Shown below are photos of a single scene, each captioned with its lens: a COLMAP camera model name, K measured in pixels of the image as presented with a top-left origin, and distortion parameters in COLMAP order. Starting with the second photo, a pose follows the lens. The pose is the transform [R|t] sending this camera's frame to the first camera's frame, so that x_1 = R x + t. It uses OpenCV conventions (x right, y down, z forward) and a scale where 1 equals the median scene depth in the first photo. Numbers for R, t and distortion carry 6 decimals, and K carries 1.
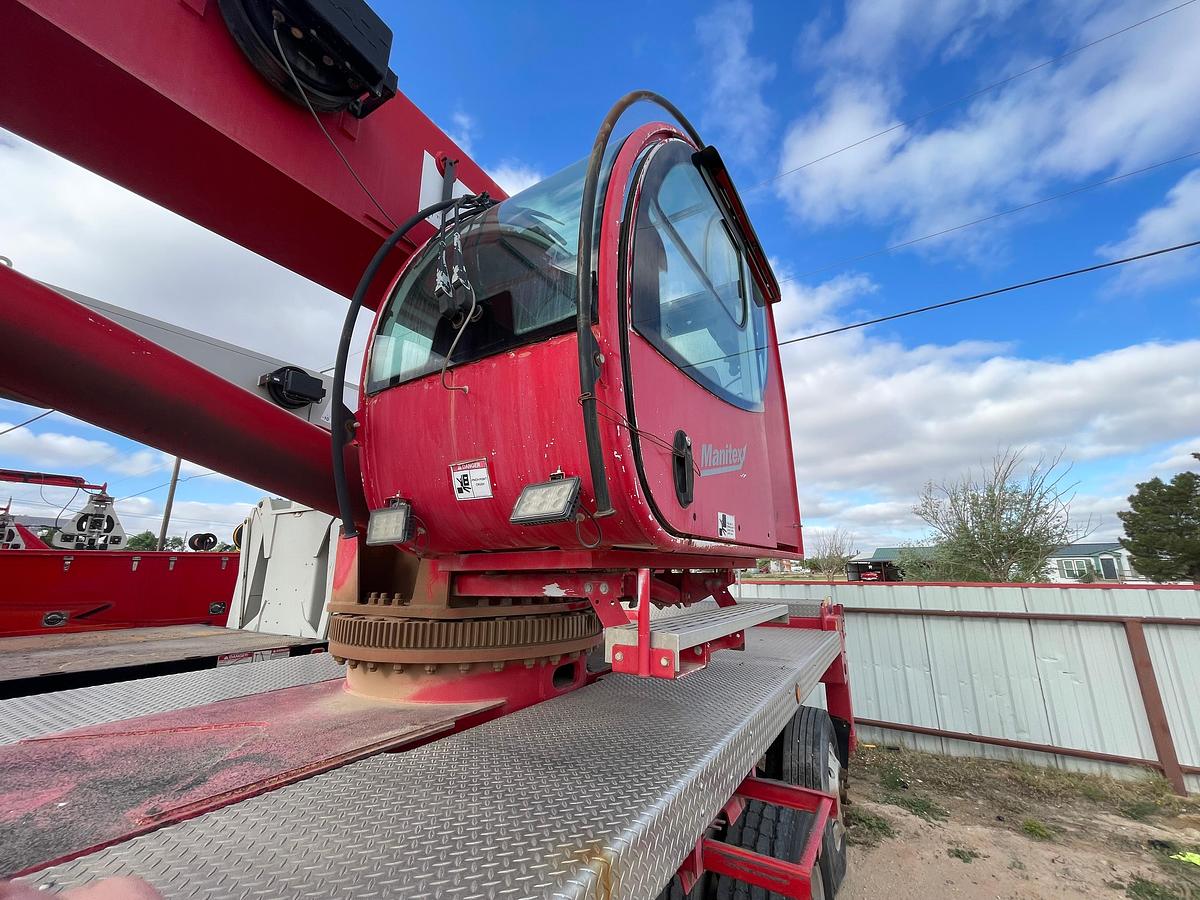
lens RADIAL K [[483.6, 0, 601.4], [0, 483.6, 446.3], [0, 0, 1]] dist [-0.007840, 0.001882]
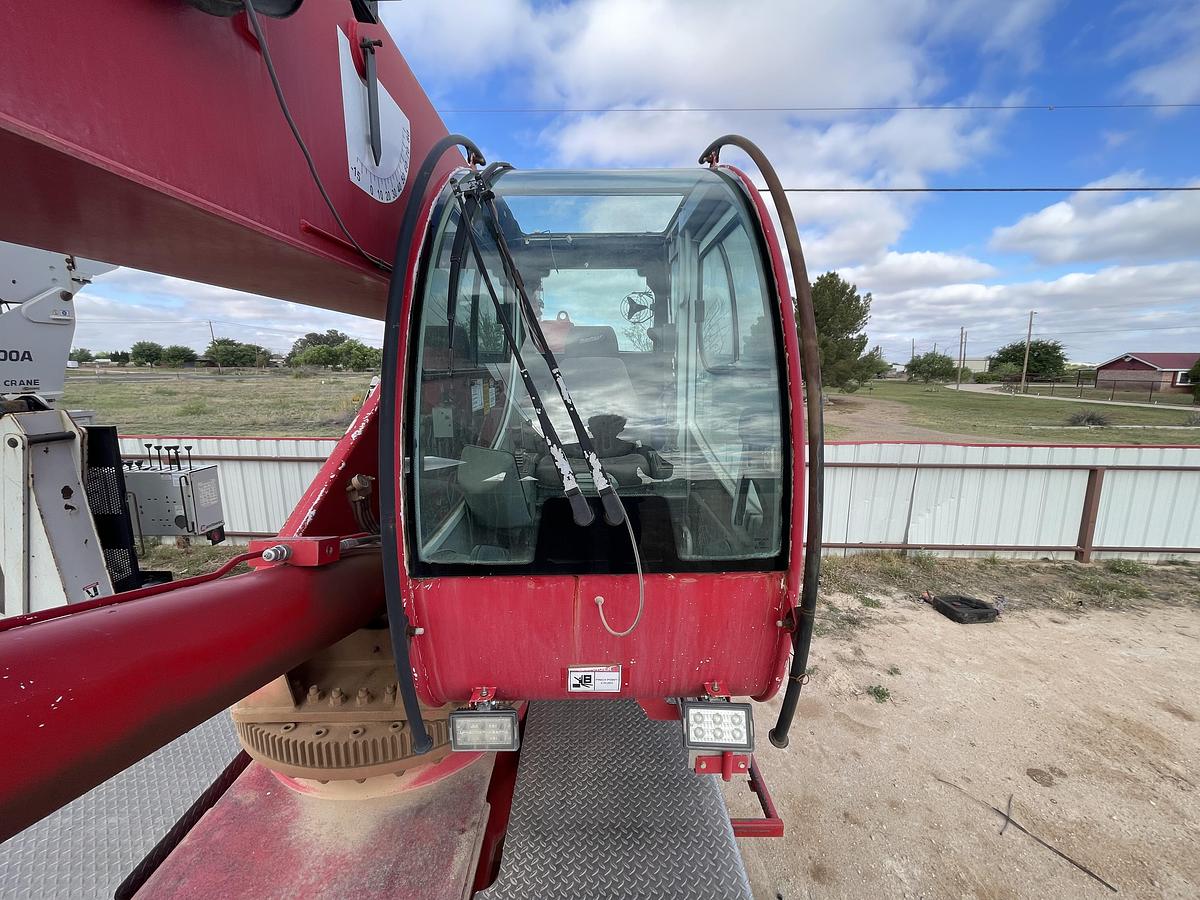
lens RADIAL K [[486.3, 0, 599.8], [0, 486.3, 448.8], [0, 0, 1]] dist [-0.007759, -0.000203]
pose [[0.851273, -0.088356, 0.517230, -0.725861], [-0.127767, 0.921150, 0.367639, -0.707271], [-0.508930, -0.379047, 0.772861, 0.442020]]
